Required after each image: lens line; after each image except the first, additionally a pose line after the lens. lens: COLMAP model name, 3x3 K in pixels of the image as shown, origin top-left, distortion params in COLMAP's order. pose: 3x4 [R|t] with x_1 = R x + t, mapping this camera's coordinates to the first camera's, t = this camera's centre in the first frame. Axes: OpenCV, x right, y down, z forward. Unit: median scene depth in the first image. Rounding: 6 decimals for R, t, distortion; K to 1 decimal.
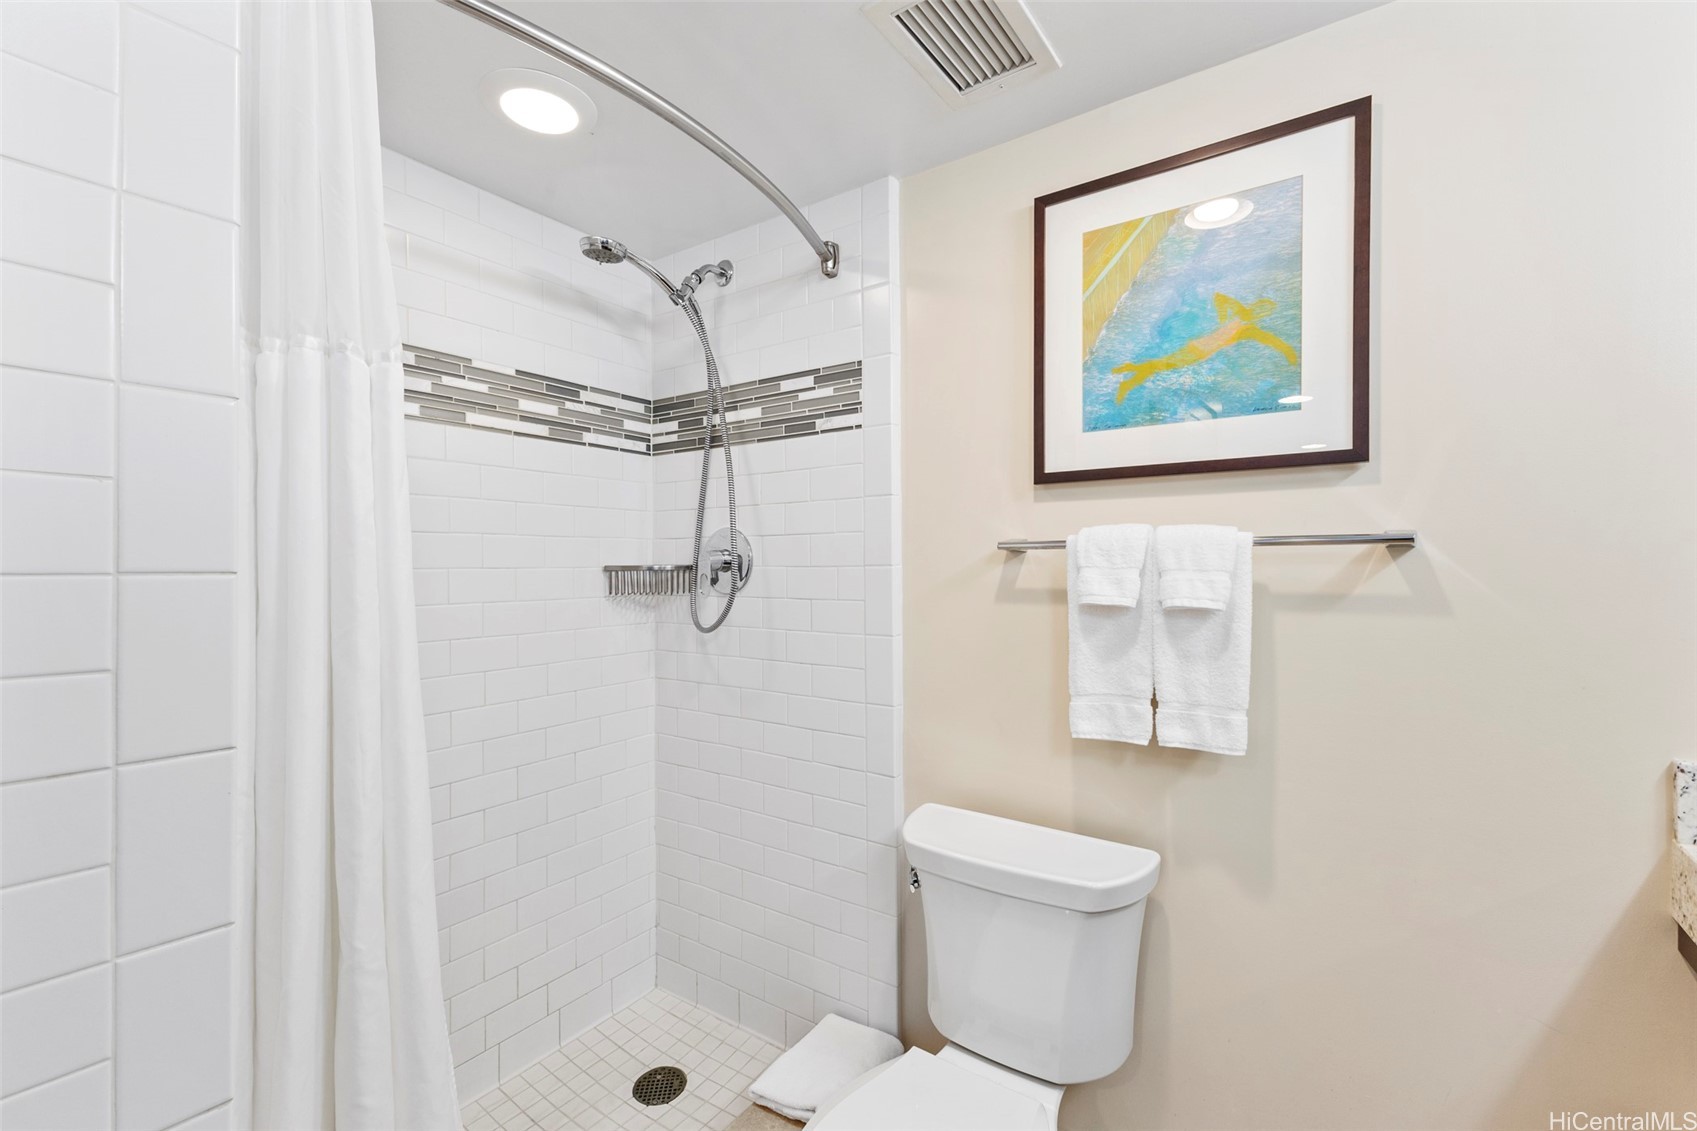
lens RADIAL K [[727.5, 0, 848.5], [0, 727.5, 565.5], [0, 0, 1]] dist [0.012853, -0.000117]
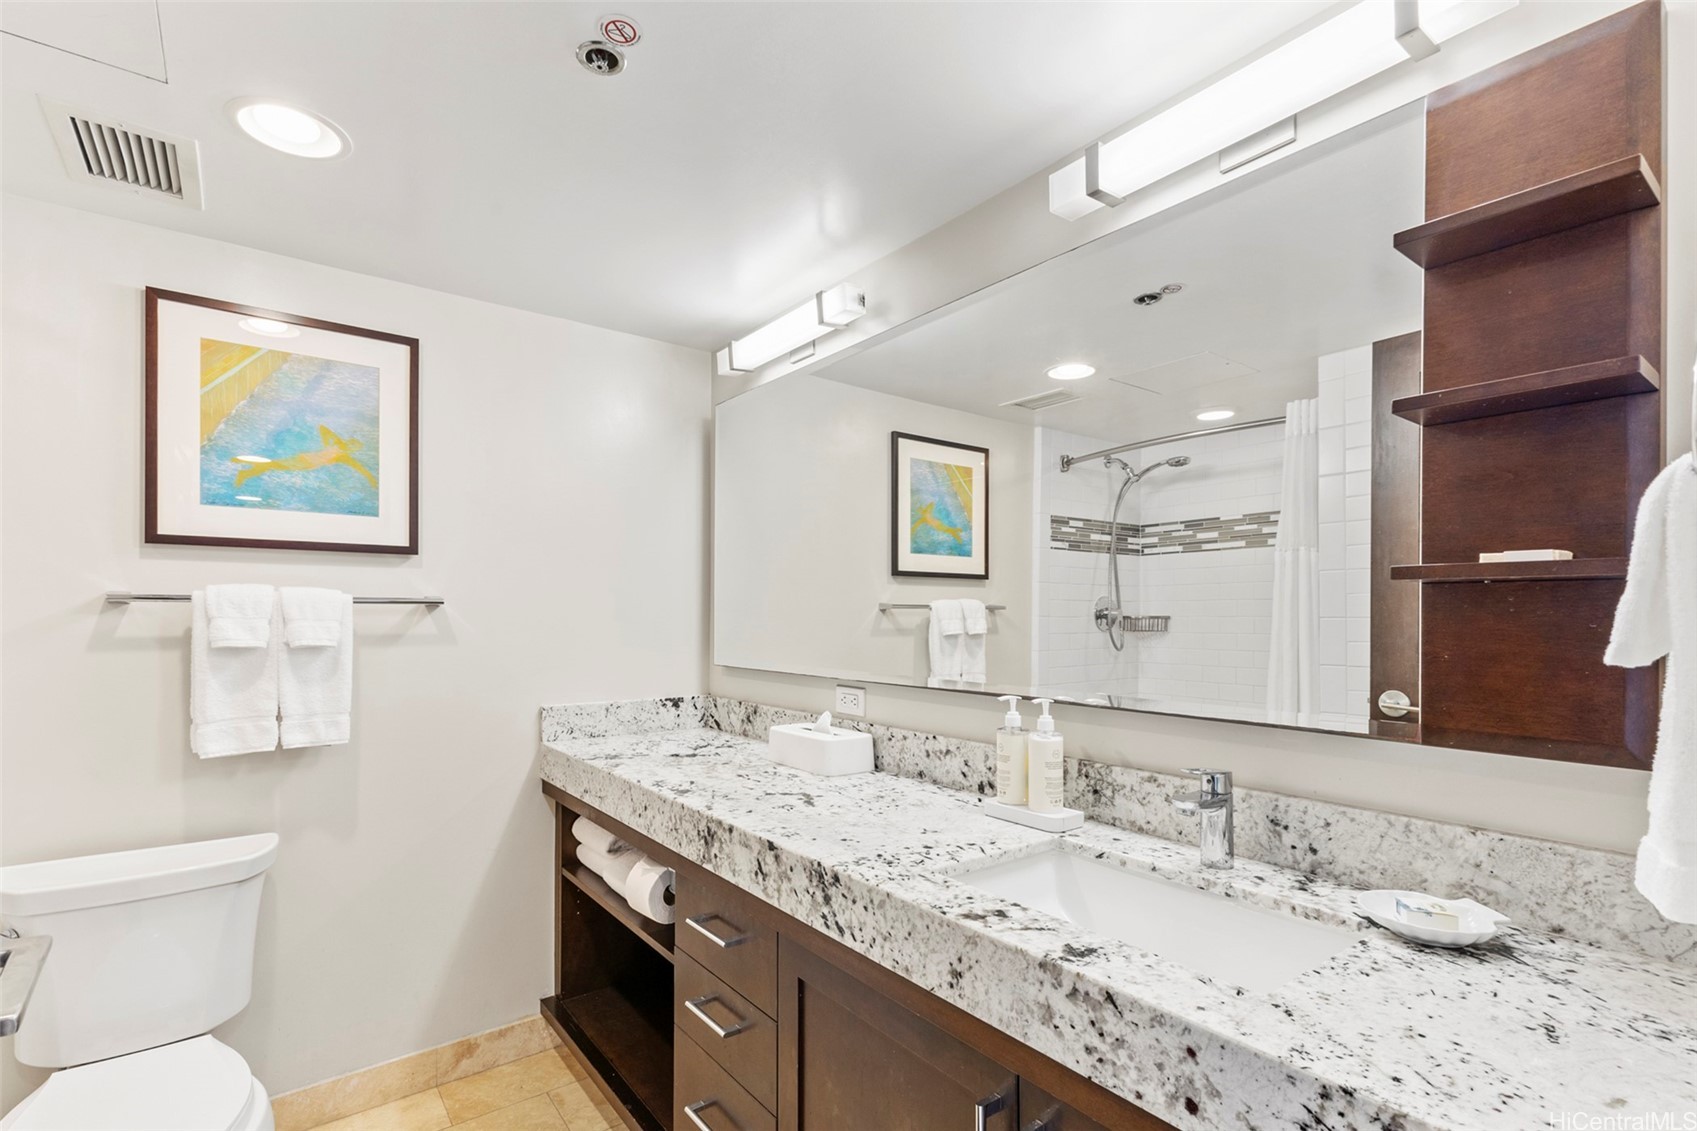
lens RADIAL K [[779.7, 0, 846.6], [0, 779.7, 614.5], [0, 0, 1]] dist [-0.000141, -0.000143]
pose [[0.287892, 0.006940, 0.957638, -0.649717], [-0.000722, 0.999975, -0.007030, 0.005790], [-0.957662, 0.001333, 0.287890, -0.413339]]
